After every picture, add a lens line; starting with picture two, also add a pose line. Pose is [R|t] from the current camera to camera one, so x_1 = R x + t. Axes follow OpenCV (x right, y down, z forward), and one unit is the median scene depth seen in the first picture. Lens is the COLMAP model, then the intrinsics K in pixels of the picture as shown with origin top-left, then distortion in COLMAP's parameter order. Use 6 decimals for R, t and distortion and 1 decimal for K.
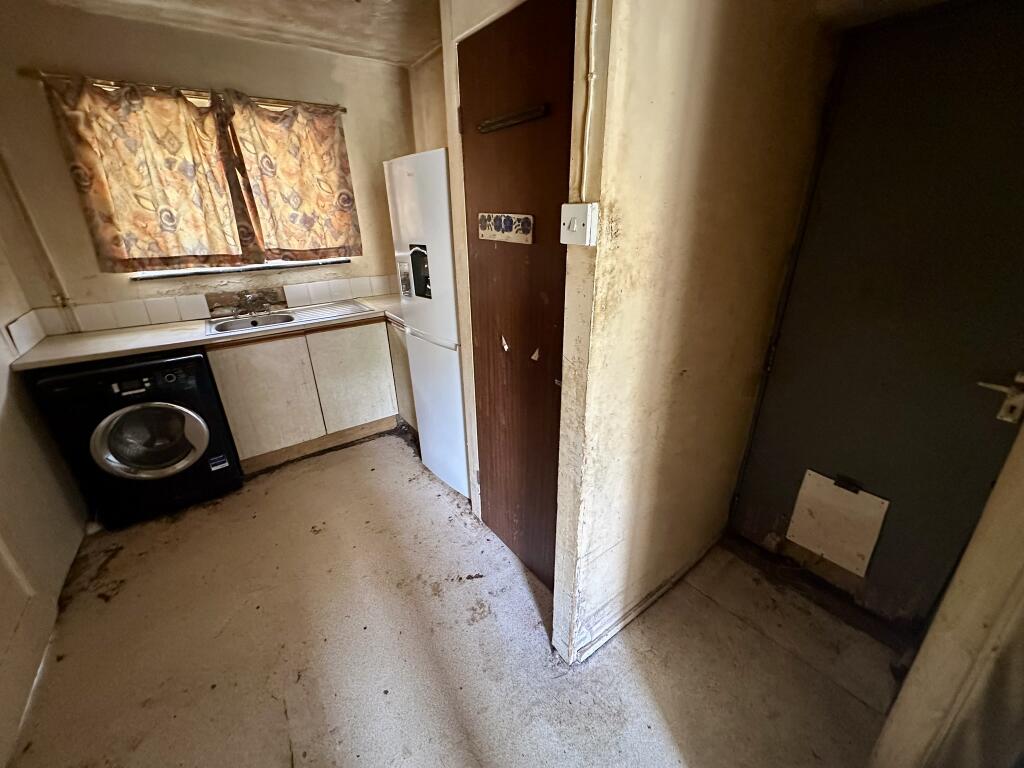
lens RADIAL K [[405.4, 0, 510.6], [0, 405.4, 381.9], [0, 0, 1]] dist [-0.004502, 0.000246]
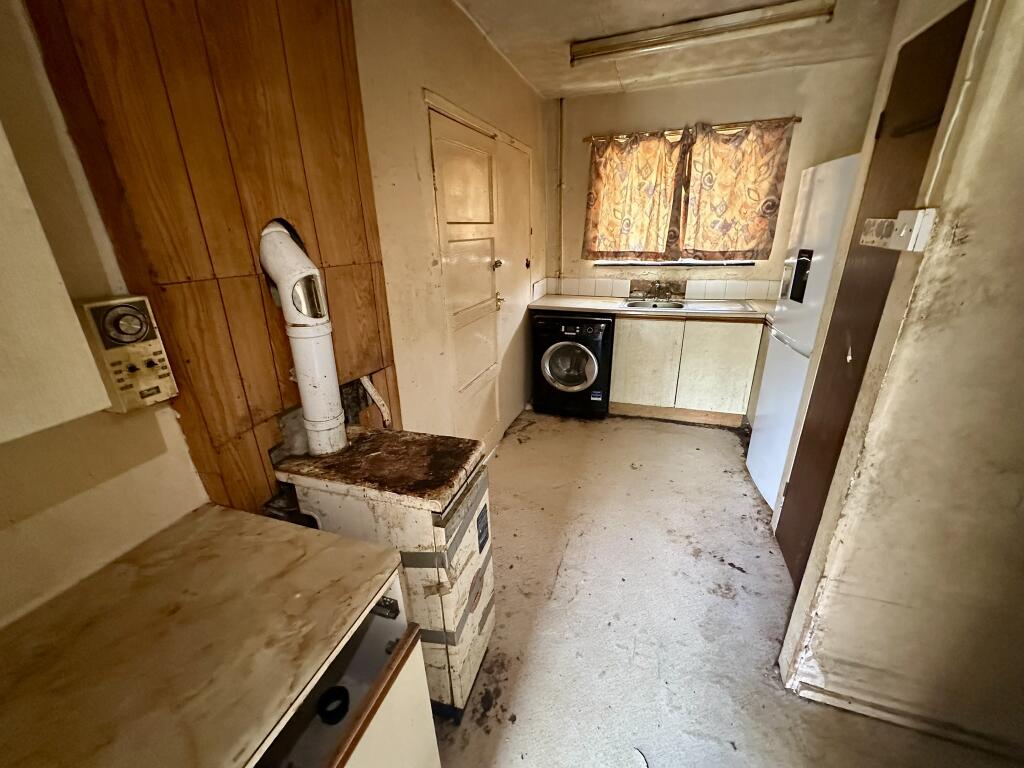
lens RADIAL K [[405.4, 0, 509.3], [0, 405.4, 379.8], [0, 0, 1]] dist [-0.004502, 0.000246]
pose [[0.566696, 0.288133, -0.771903, 0.188638], [-0.300144, 0.944678, 0.132275, 0.050722], [0.767313, 0.156722, 0.621827, -0.129499]]
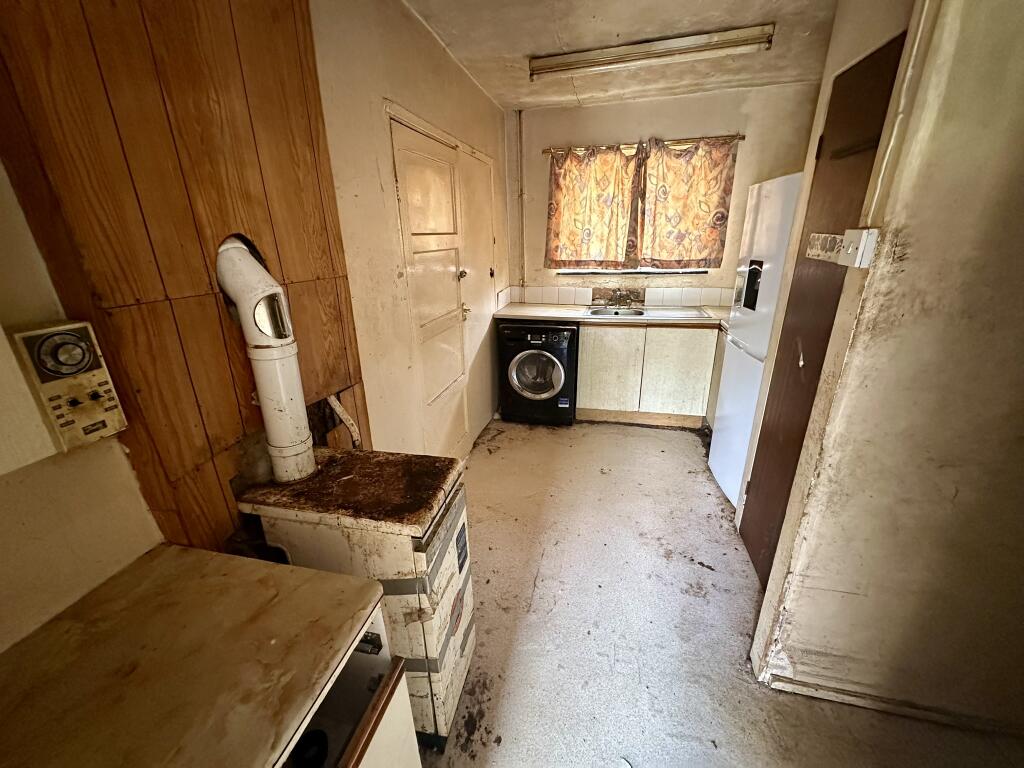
lens RADIAL K [[405.4, 0, 509.6], [0, 405.4, 379.7], [0, 0, 1]] dist [-0.004502, 0.000246]
pose [[0.643861, 0.258768, -0.720057, 0.172150], [-0.281465, 0.955191, 0.091587, 0.044352], [0.711491, 0.143702, 0.687844, -0.140935]]
